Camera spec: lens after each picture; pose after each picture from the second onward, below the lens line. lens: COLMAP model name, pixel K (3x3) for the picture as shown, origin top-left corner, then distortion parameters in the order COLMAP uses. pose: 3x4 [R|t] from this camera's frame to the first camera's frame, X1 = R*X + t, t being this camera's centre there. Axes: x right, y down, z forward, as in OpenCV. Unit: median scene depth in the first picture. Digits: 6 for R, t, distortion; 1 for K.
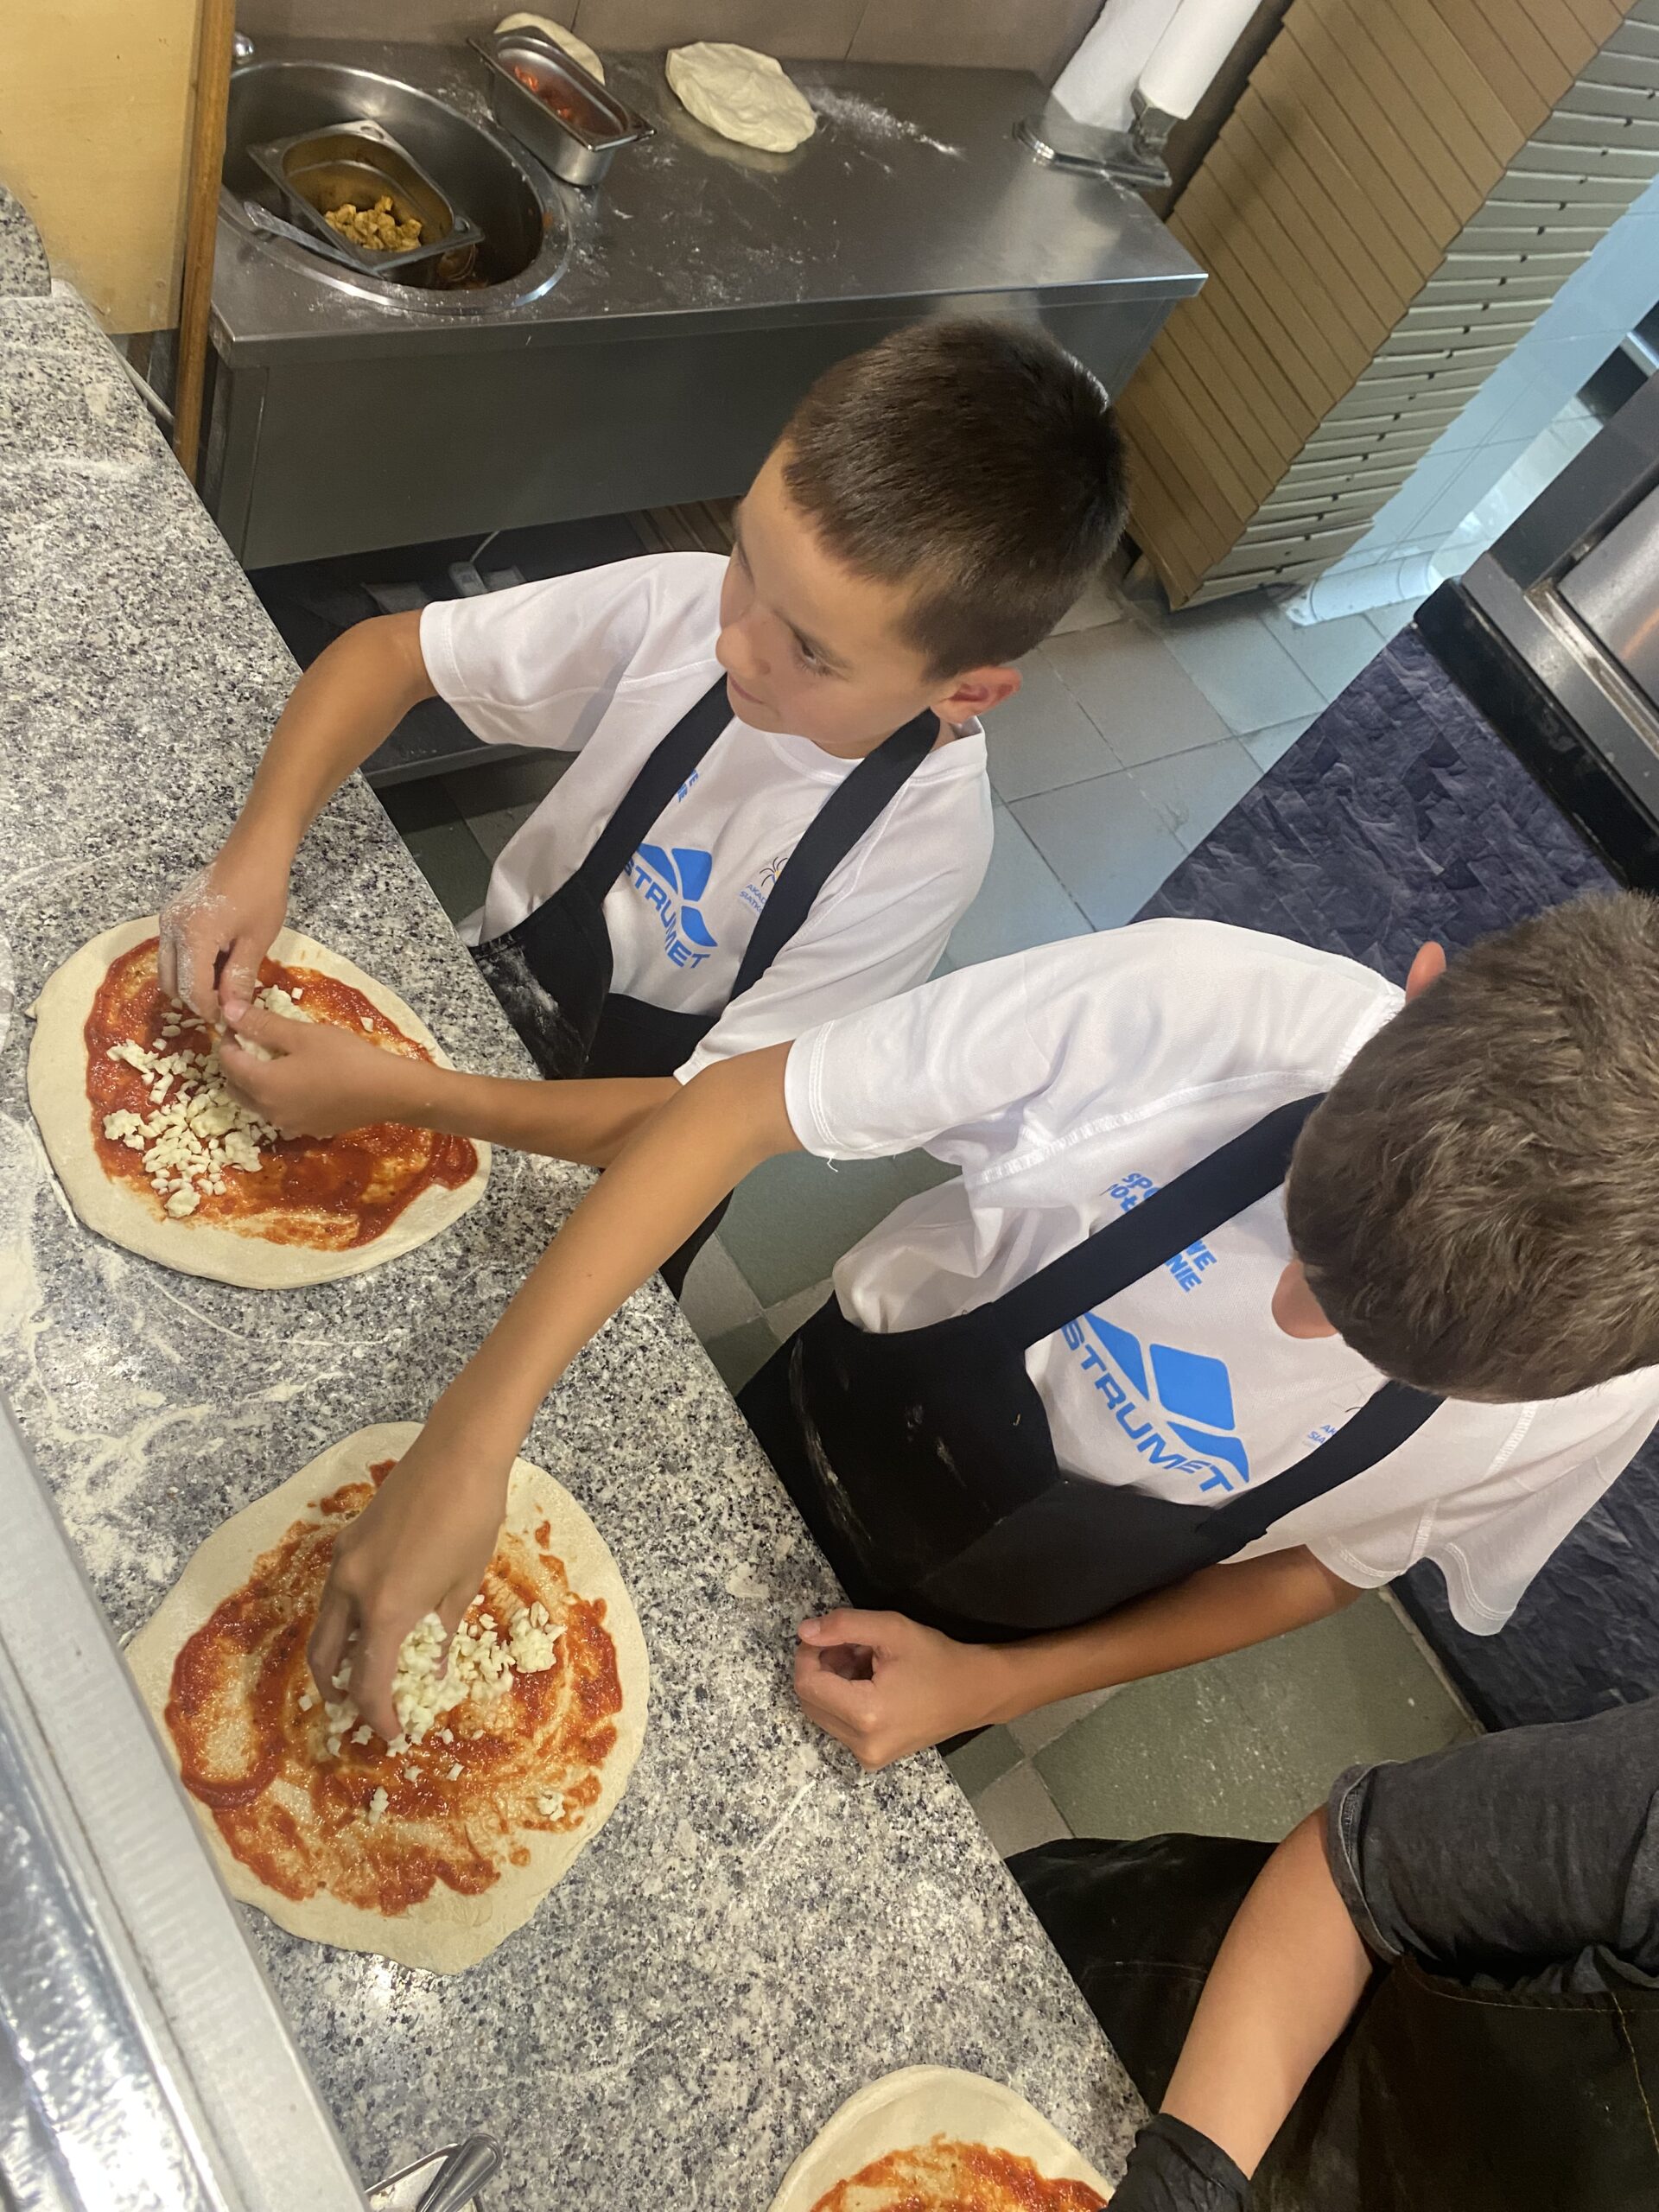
lens RADIAL K [[1668.8, 0, 841.6], [0, 1668.8, 1101.7], [0, 0, 1]] dist [0.002269, -0.002545]
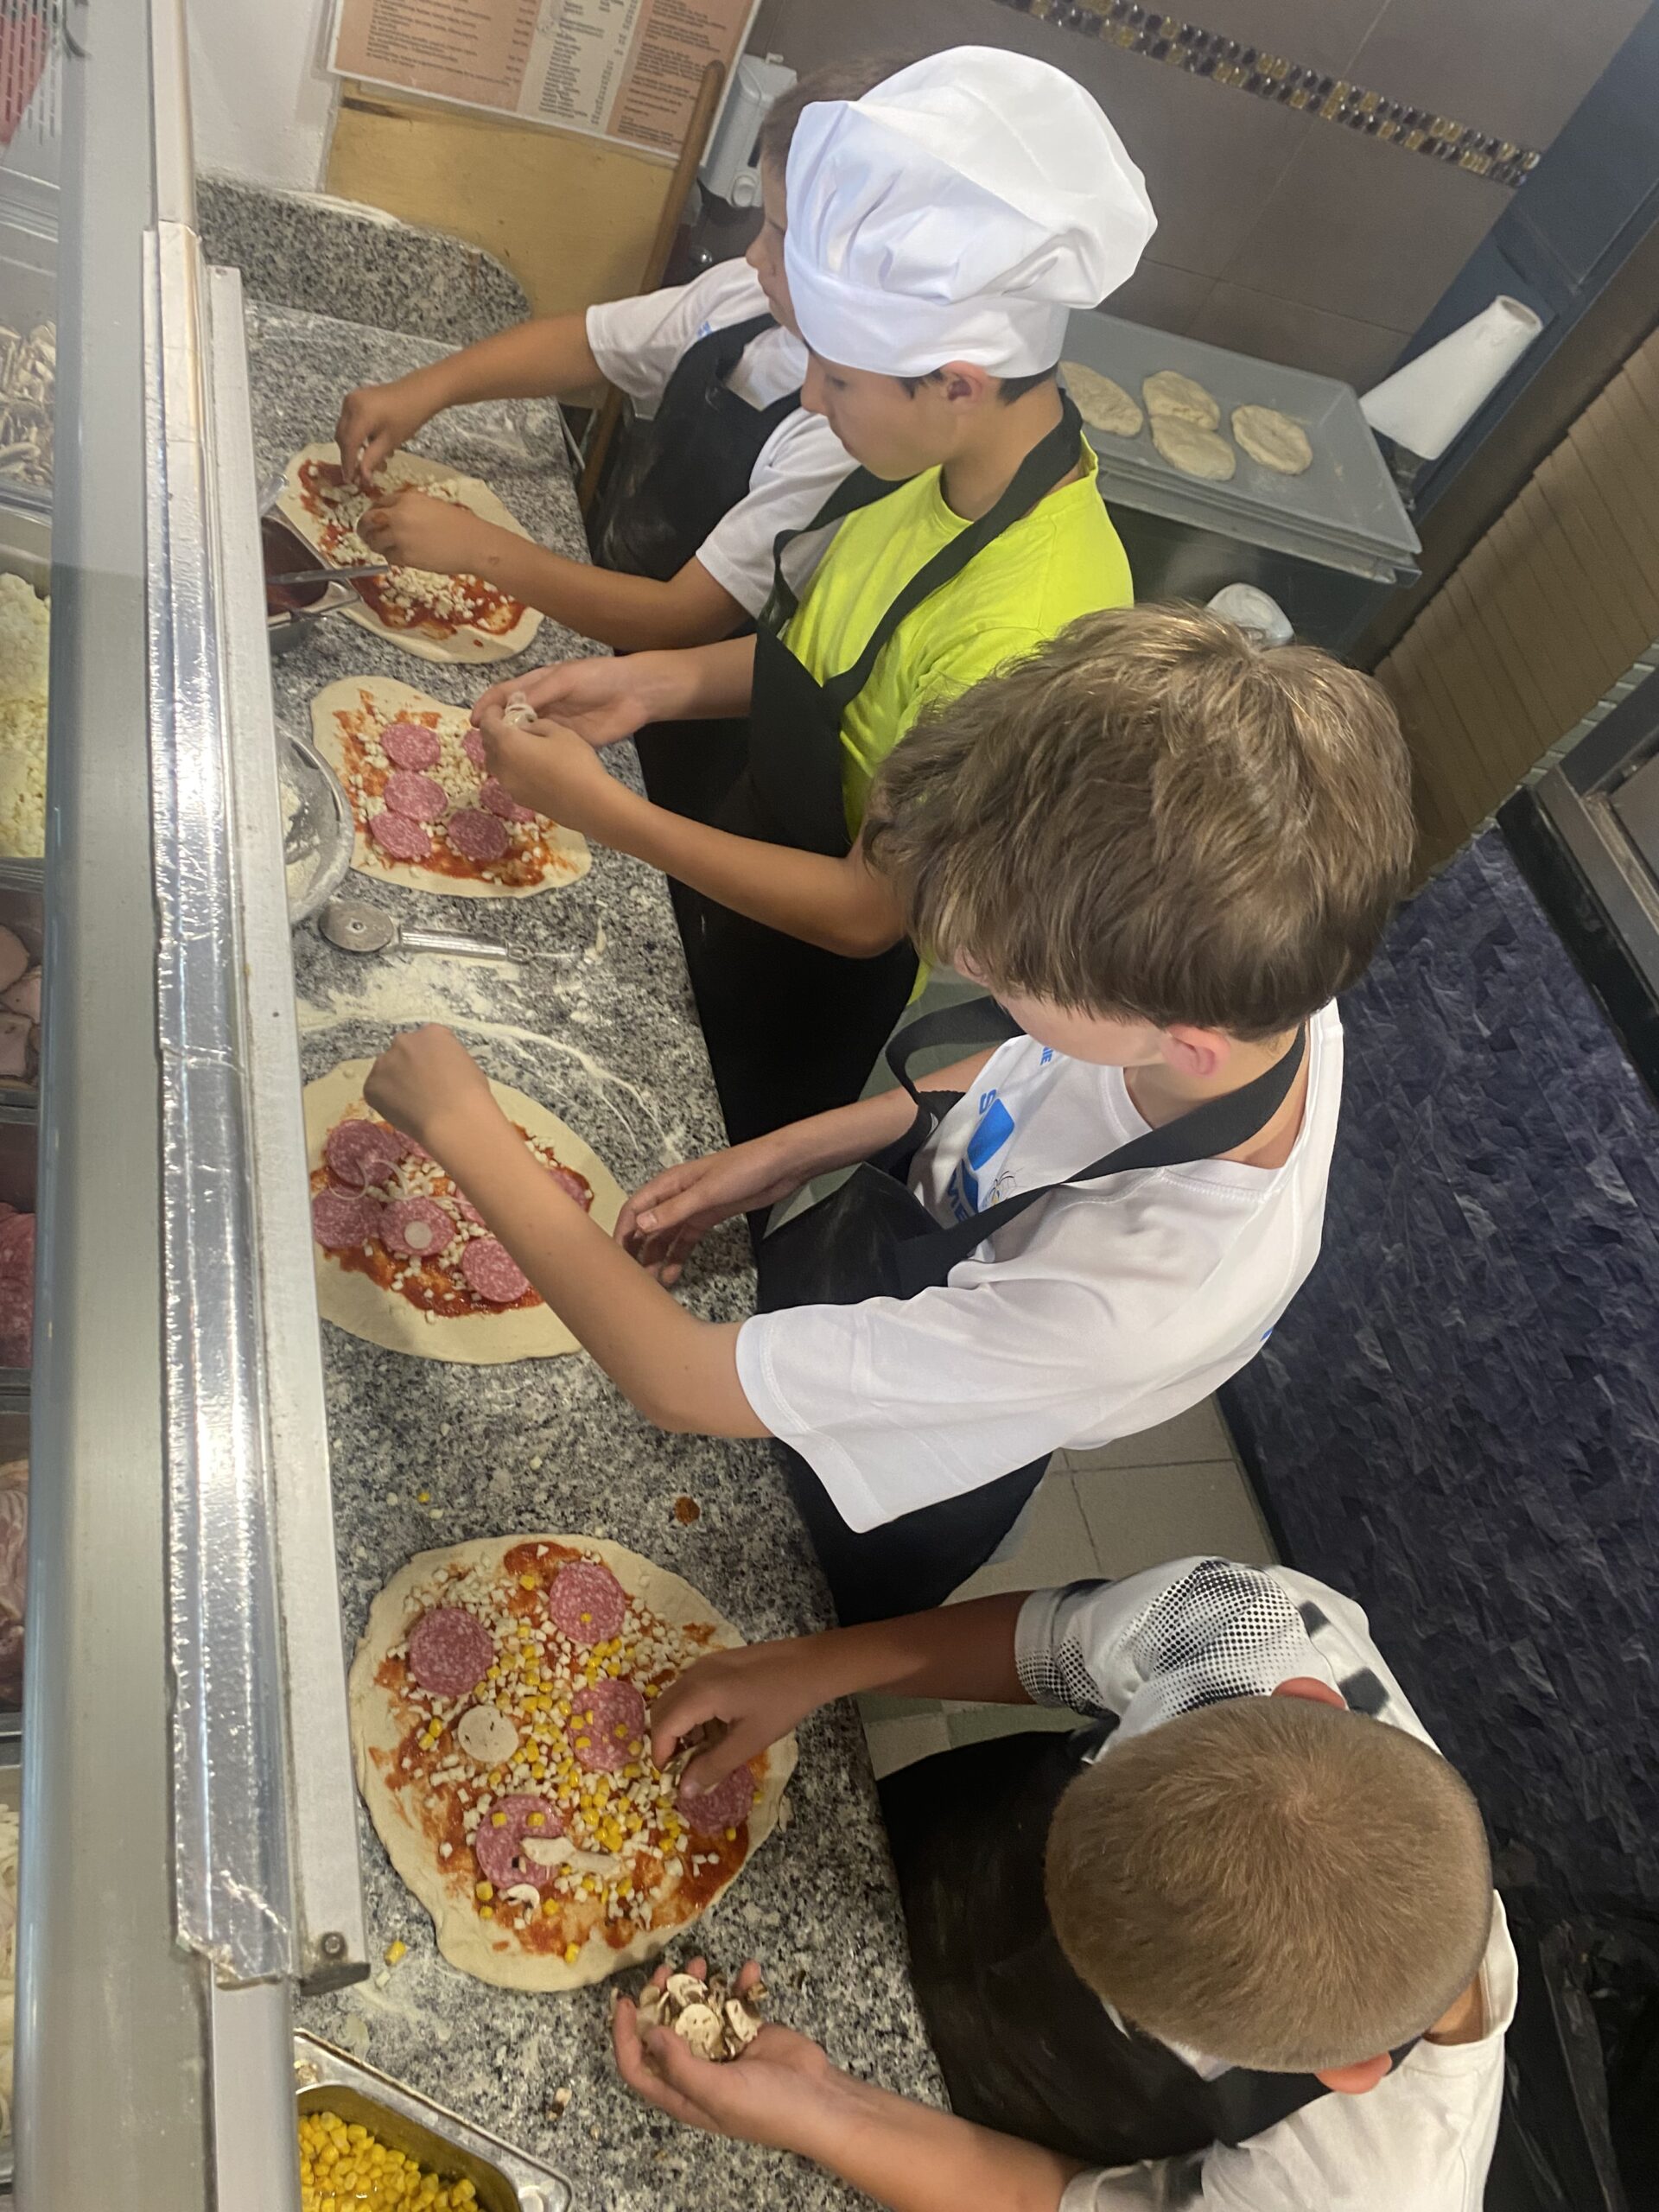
lens RADIAL K [[1668.8, 0, 817.3], [0, 1668.8, 1105.3], [0, 0, 1]] dist [0.002269, -0.002545]
pose [[0.945114, 0.237031, -0.224891, 0.200555], [-0.280100, 0.942147, -0.184129, 0.262038], [0.168236, 0.237015, 0.956828, -0.178801]]
